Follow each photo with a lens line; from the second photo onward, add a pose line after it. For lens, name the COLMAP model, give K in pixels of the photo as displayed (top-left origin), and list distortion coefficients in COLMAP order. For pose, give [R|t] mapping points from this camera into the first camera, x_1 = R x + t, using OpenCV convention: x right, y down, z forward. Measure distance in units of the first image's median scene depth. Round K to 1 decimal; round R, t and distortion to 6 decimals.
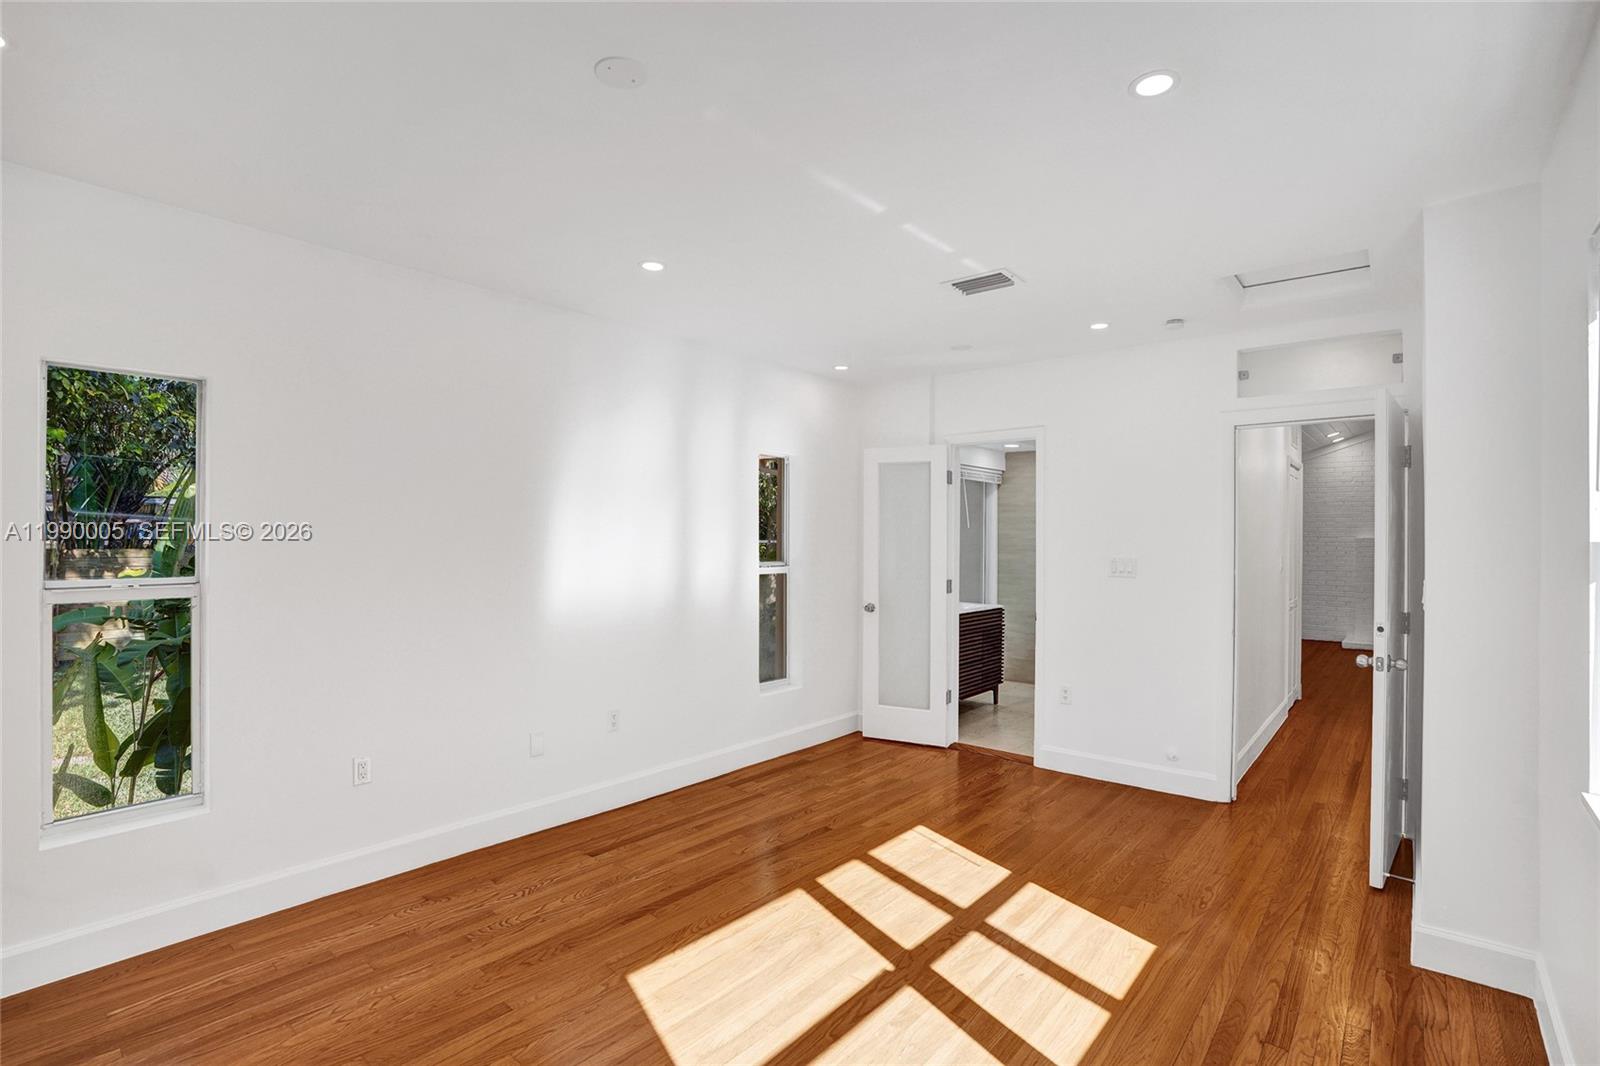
lens RADIAL K [[757.8, 0, 804.8], [0, 757.8, 530.1], [0, 0, 1]] dist [-0.044583, 0.022970]
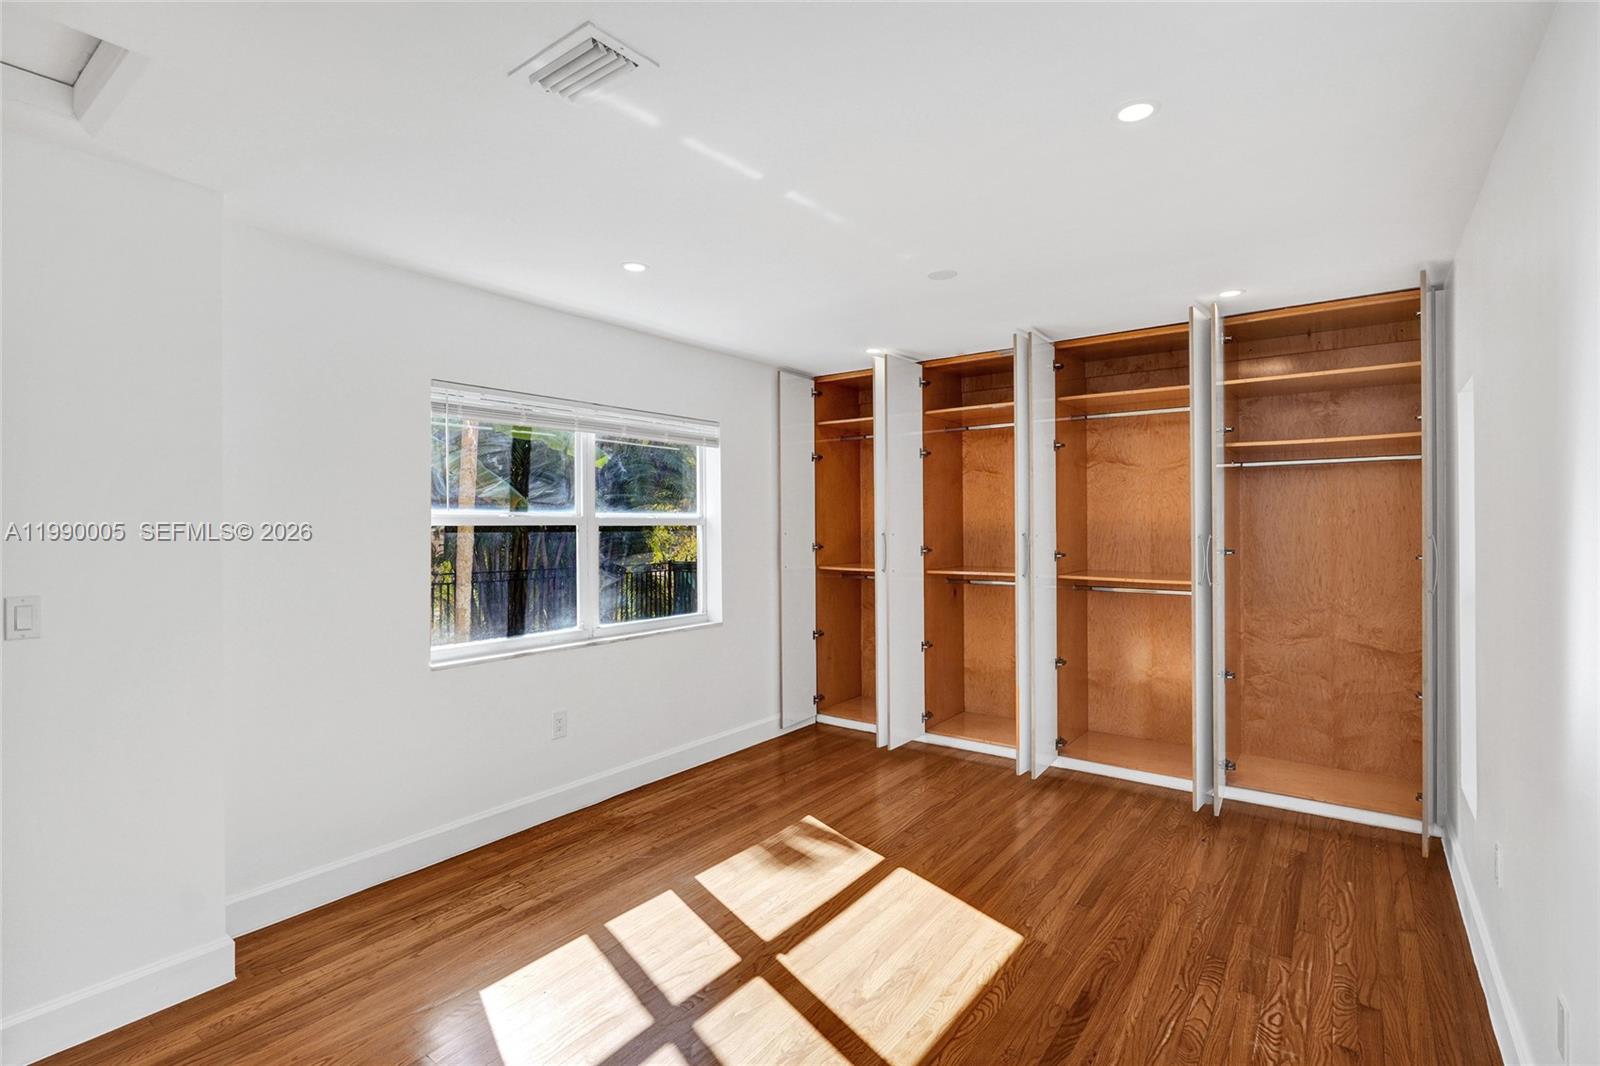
lens RADIAL K [[757.8, 0, 804.8], [0, 757.8, 530.1], [0, 0, 1]] dist [-0.044583, 0.022970]
pose [[-0.997544, -0.003754, -0.069939, 0.152711], [-0.003728, 0.999993, -0.000503, 0.000075], [0.069940, -0.000241, -0.997551, 2.029279]]
